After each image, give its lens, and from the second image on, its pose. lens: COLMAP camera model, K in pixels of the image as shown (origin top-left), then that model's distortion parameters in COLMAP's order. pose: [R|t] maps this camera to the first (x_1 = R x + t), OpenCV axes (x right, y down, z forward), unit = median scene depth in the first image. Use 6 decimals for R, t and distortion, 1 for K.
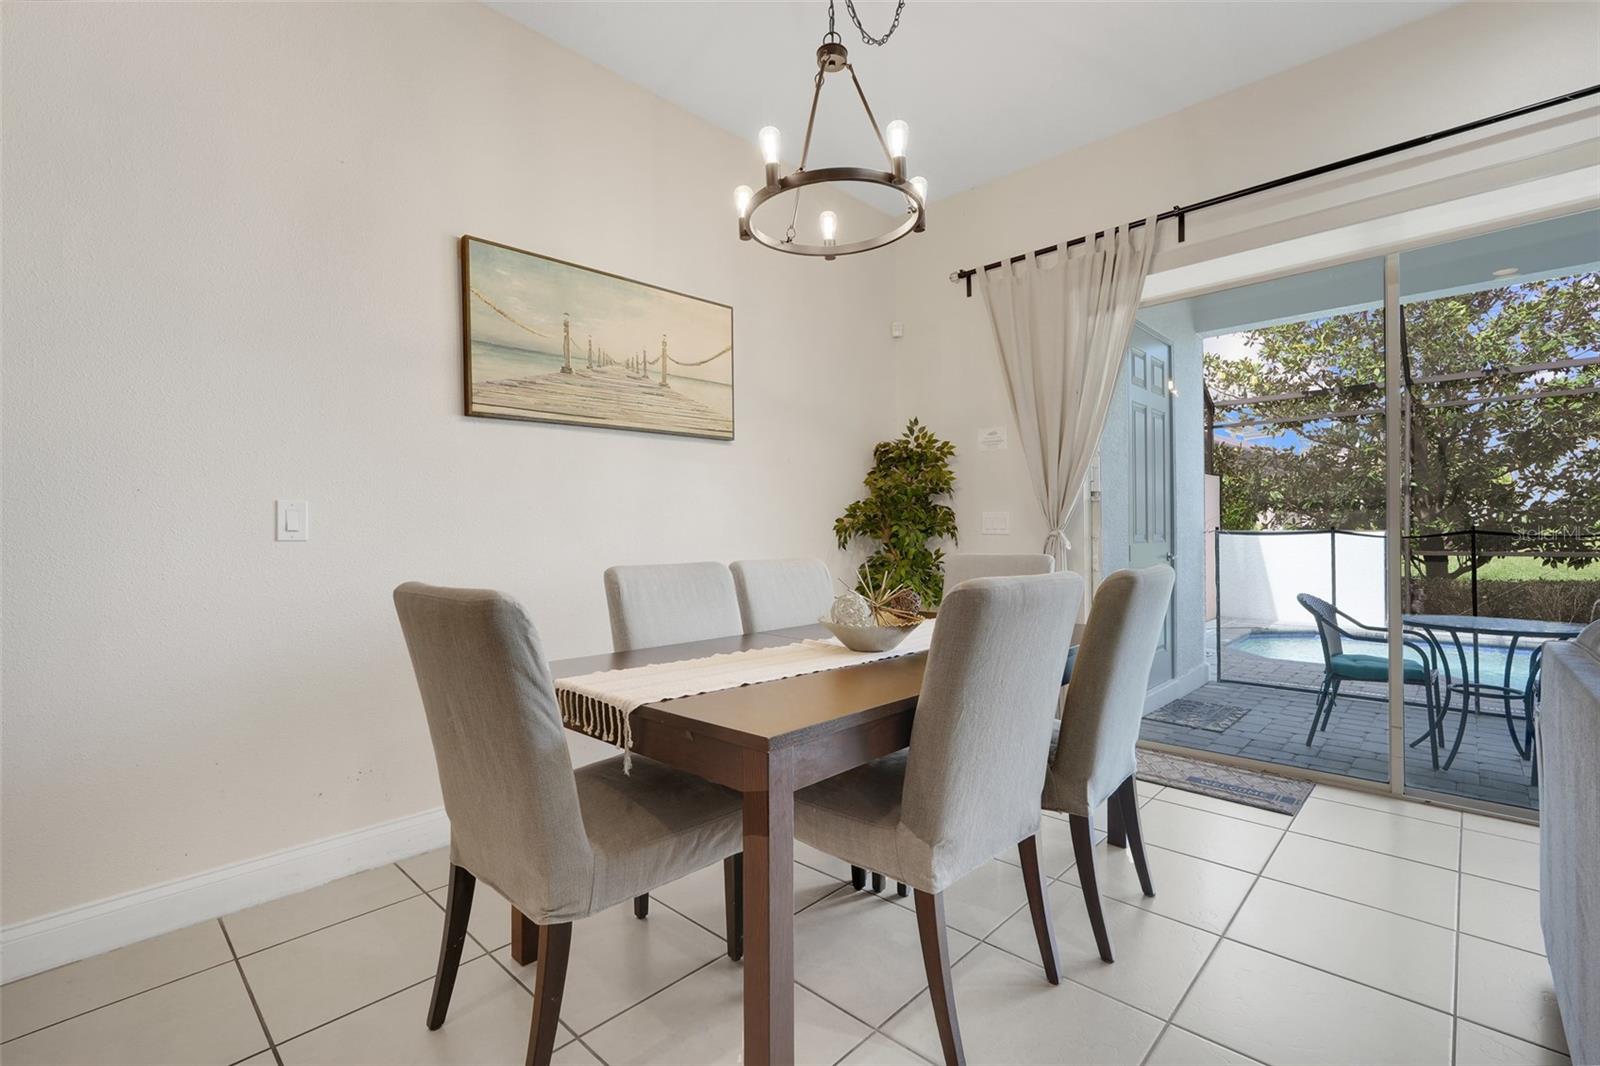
lens RADIAL K [[704.1, 0, 797.1], [0, 704.1, 518.7], [0, 0, 1]] dist [-0.002826, 0.001077]
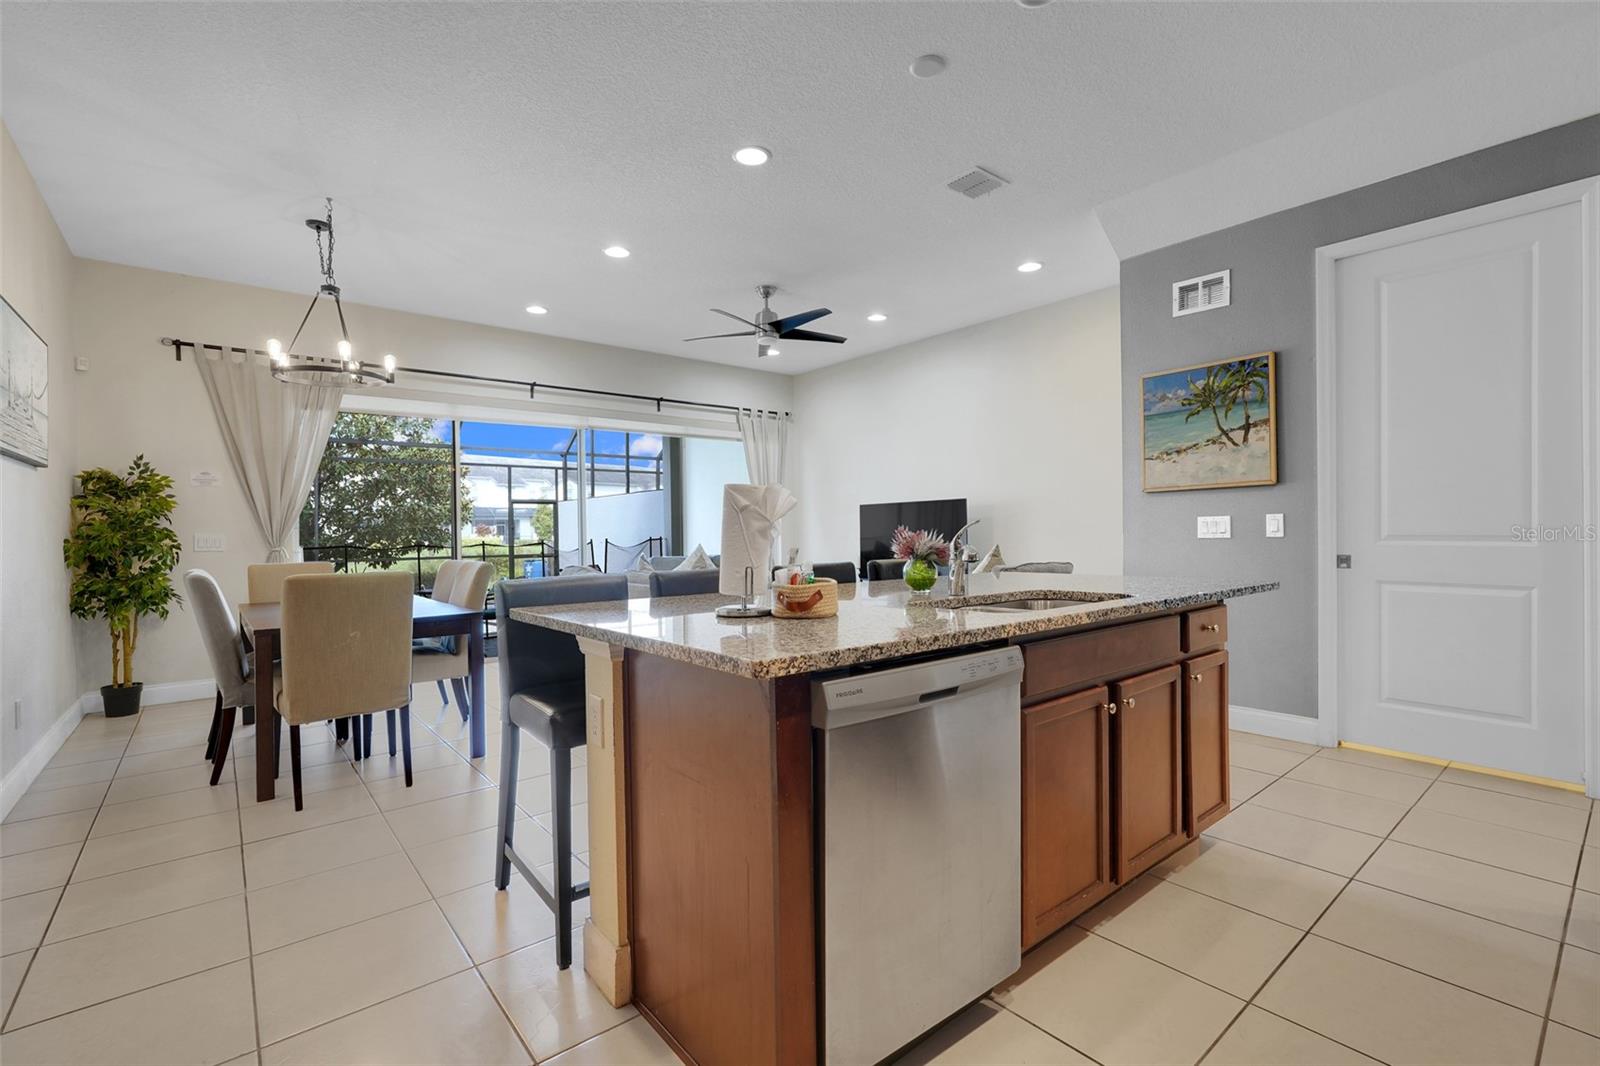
lens RADIAL K [[704.1, 0, 802.0], [0, 704.1, 527.8], [0, 0, 1]] dist [-0.002826, 0.001077]
pose [[0.108283, 0.007438, 0.994092, -0.889514], [0.006466, 0.999946, -0.008186, -0.001415], [-0.994099, 0.007315, 0.108229, -0.239702]]
